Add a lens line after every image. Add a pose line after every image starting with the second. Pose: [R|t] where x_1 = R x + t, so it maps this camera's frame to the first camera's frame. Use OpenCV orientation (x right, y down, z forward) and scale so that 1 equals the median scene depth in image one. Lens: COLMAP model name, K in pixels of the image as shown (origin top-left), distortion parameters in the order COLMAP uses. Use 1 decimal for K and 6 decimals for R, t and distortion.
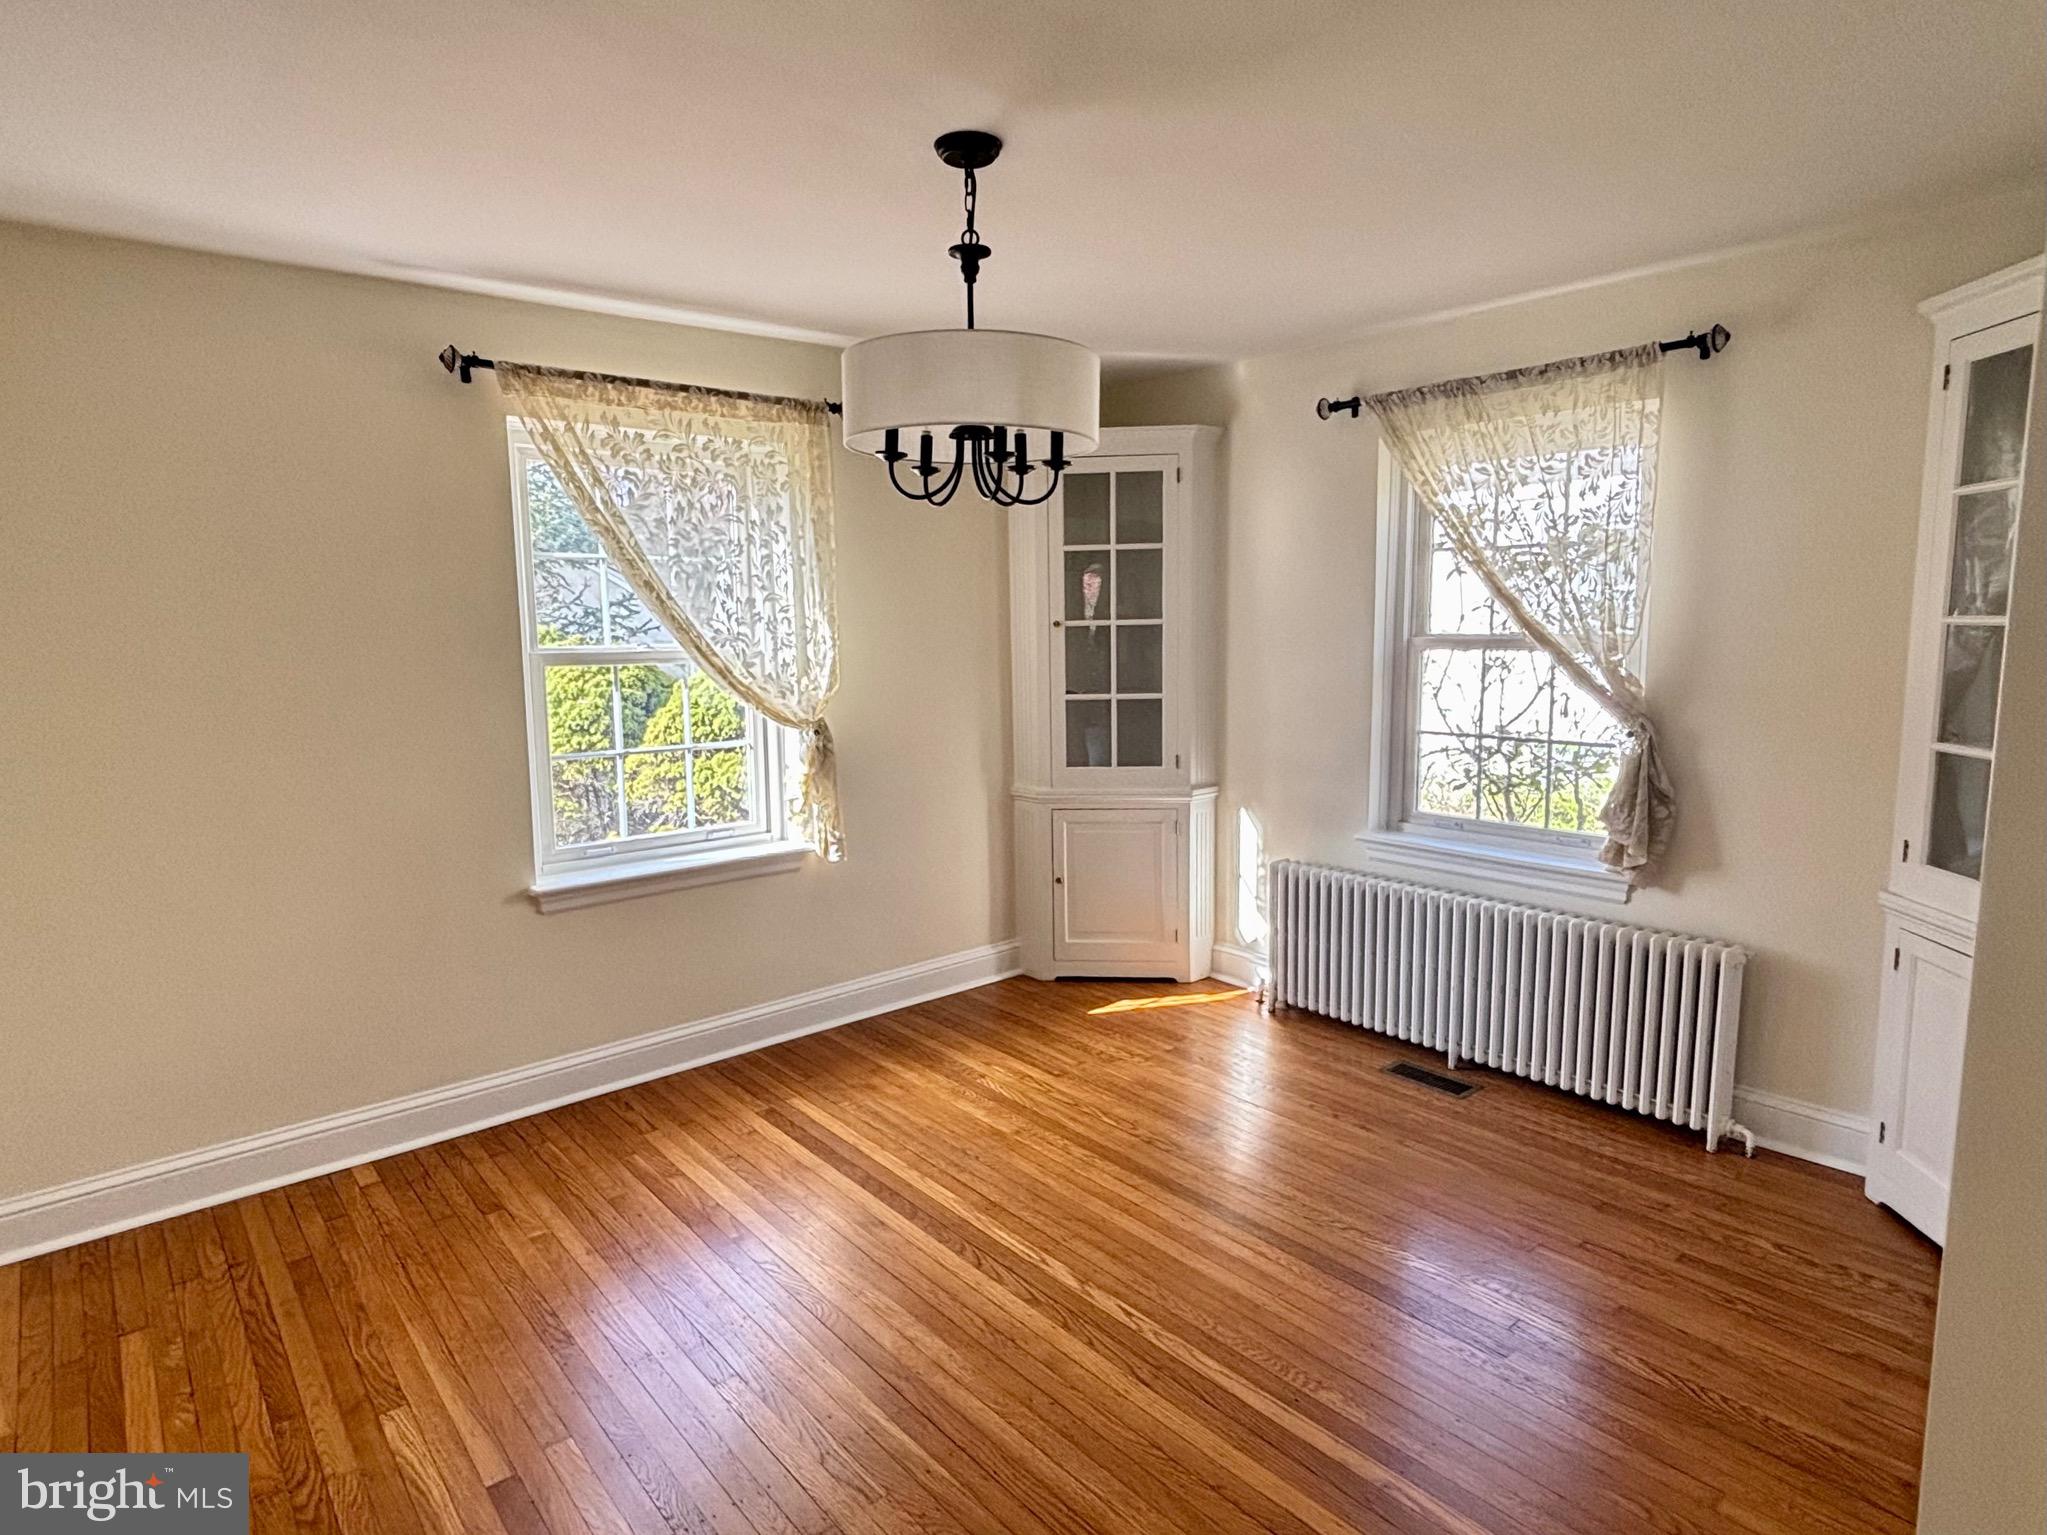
lens RADIAL K [[1142.9, 0, 1023.5], [0, 1142.9, 767.5], [0, 0, 1]] dist [0.076234, -0.080072]
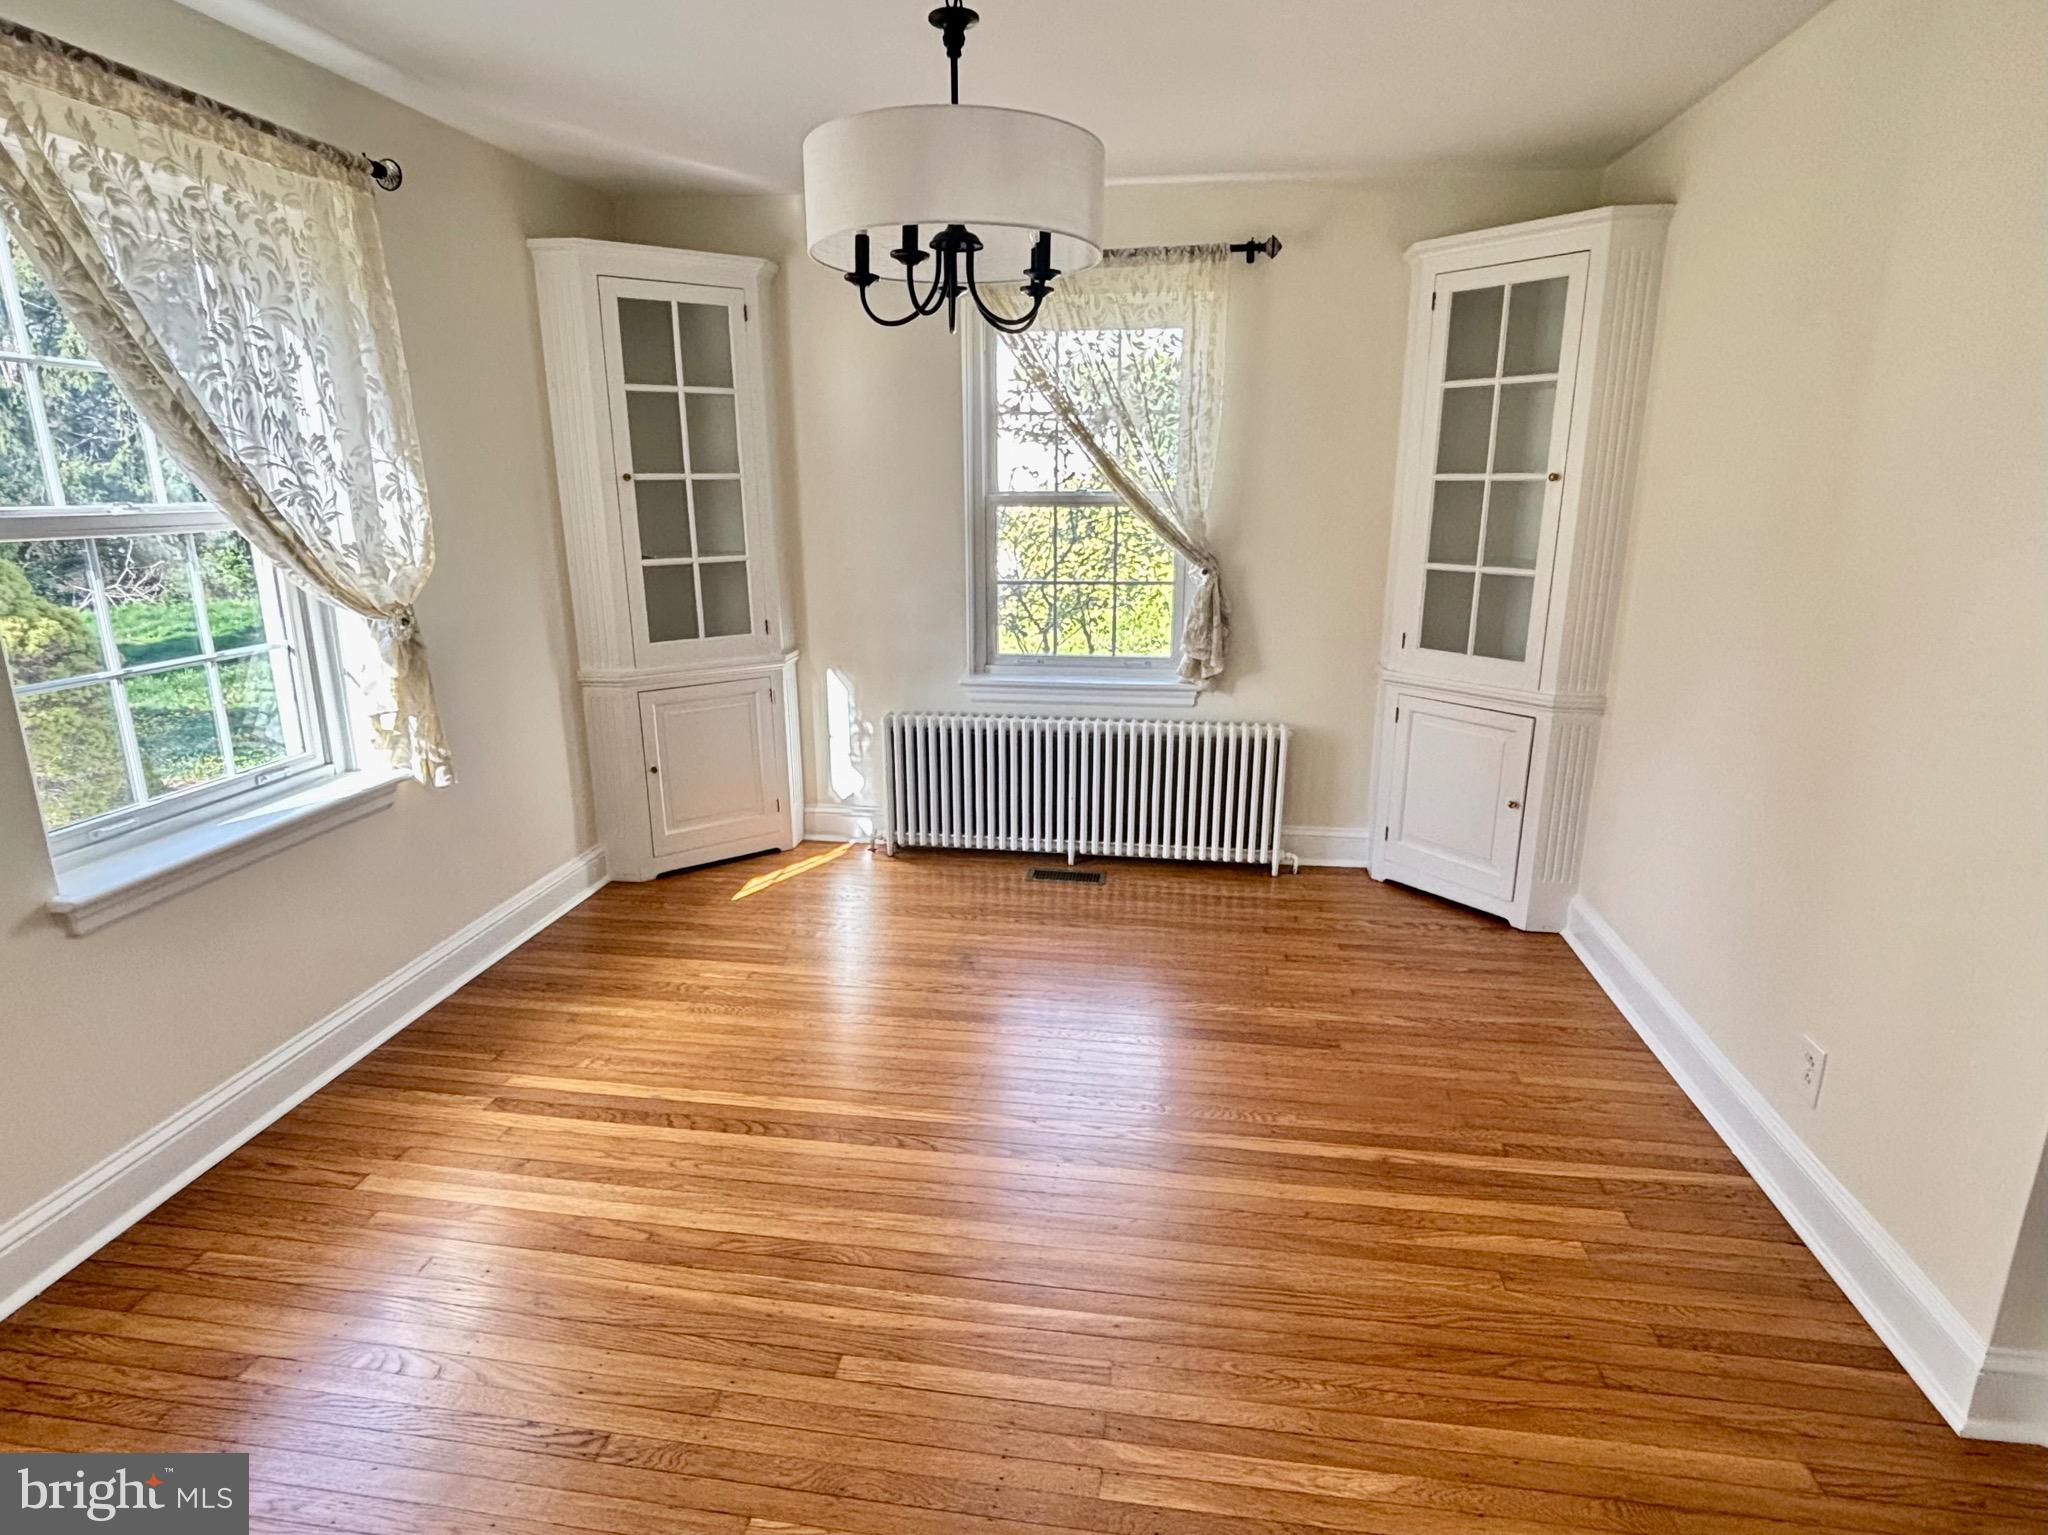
lens RADIAL K [[1086.4, 0, 1024.0], [0, 1086.4, 767.5], [0, 0, 1]] dist [0.055452, -0.048622]
pose [[0.756395, -0.161829, 0.633781, -0.342912], [0.080624, 0.984590, 0.155183, -0.015509], [-0.649128, -0.066281, 0.757786, 0.180336]]
